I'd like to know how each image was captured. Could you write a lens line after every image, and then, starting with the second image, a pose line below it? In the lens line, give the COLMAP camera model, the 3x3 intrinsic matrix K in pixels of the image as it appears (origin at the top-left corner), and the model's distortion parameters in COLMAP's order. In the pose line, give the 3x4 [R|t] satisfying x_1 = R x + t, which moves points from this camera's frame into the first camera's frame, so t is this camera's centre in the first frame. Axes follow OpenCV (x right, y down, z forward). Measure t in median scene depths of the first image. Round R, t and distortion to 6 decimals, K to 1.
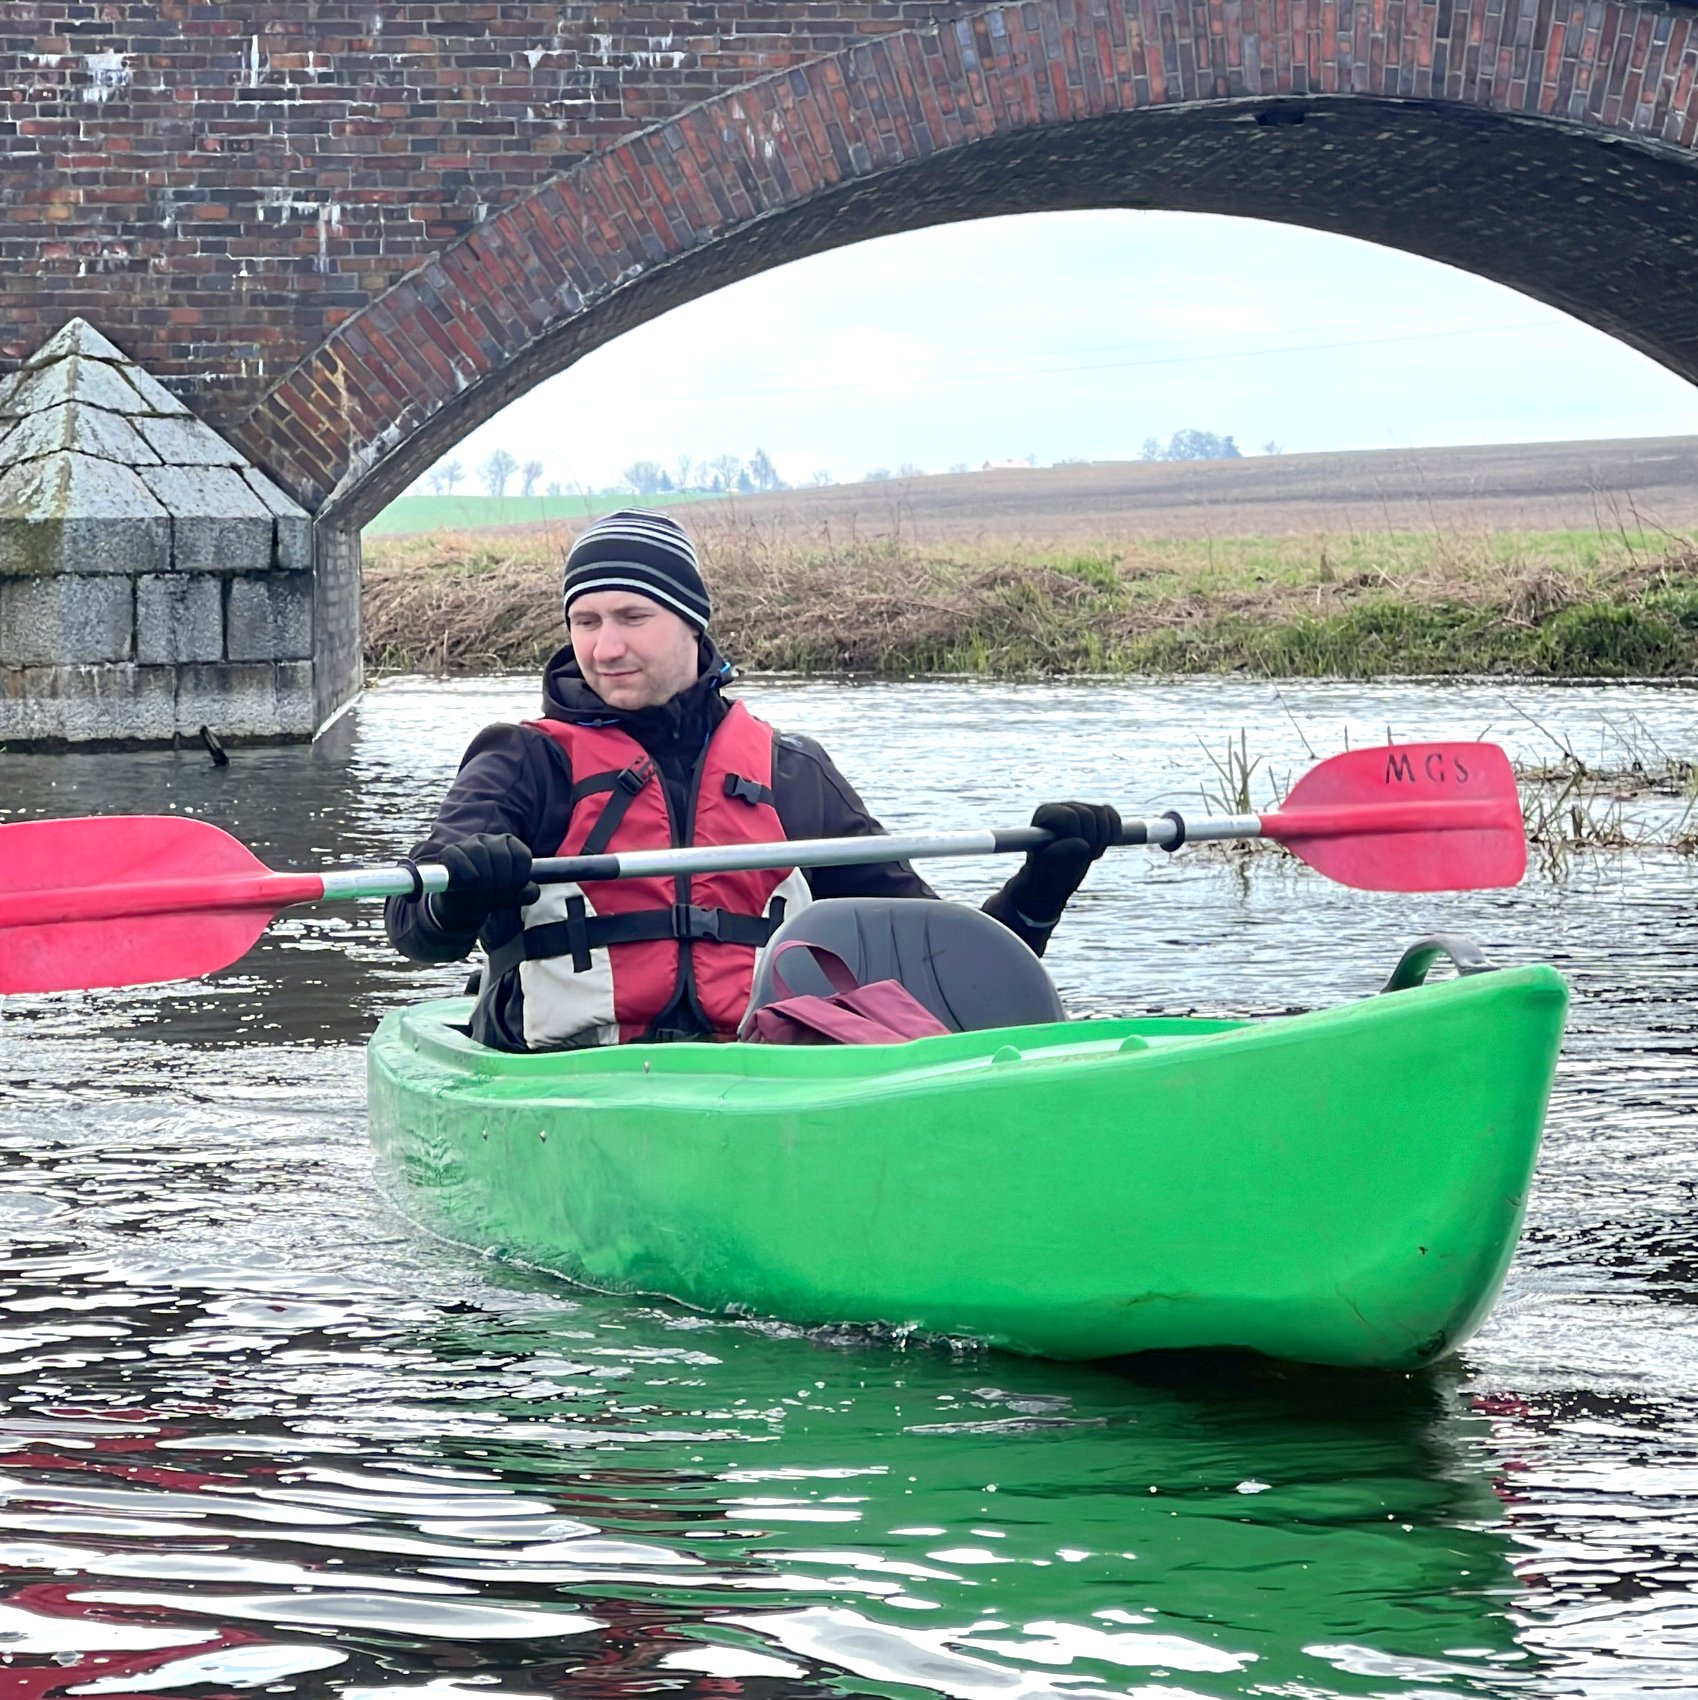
lens RADIAL K [[7296.0, 0, 962.2], [0, 7296.0, 967.6], [0, 0, 1]] dist [-0.534197, 16.060107]
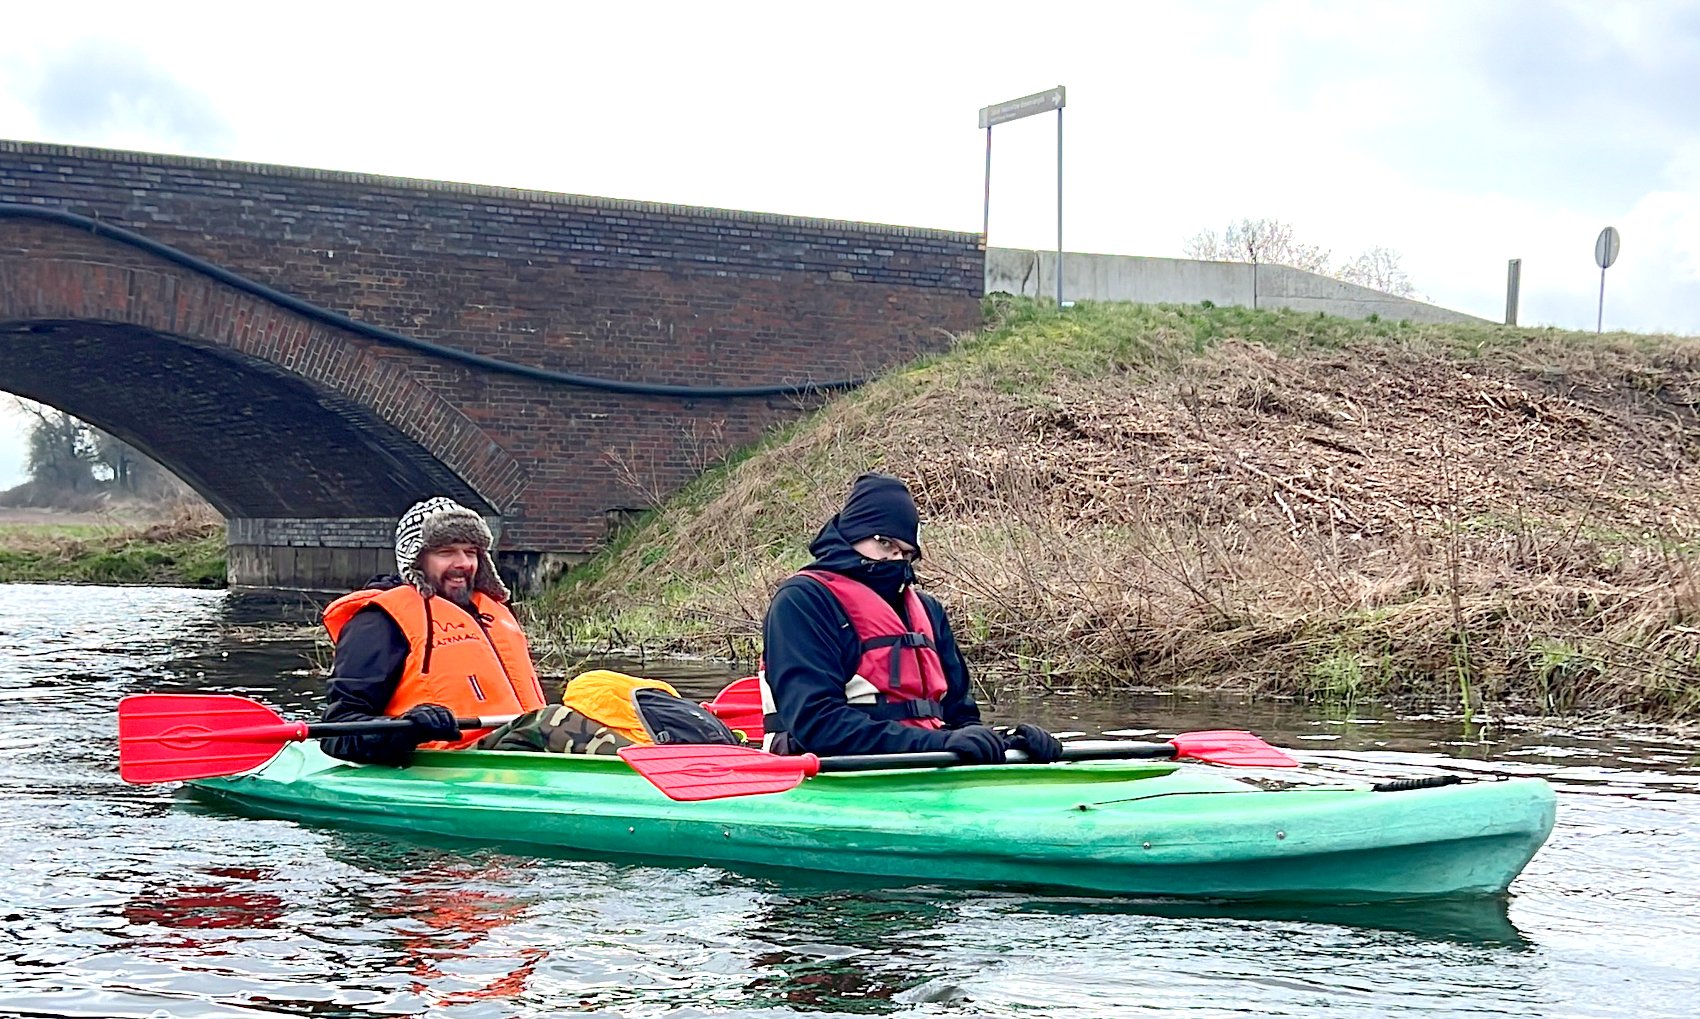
lens RADIAL K [[2455.0, 0, 897.8], [0, 2455.0, 773.2], [0, 0, 1]] dist [0.204080, -0.678207]
pose [[0.889515, -0.023816, 0.456286, -0.076890], [0.007942, 0.999296, 0.036675, -0.007660], [-0.456838, -0.028999, 0.889077, 0.207468]]
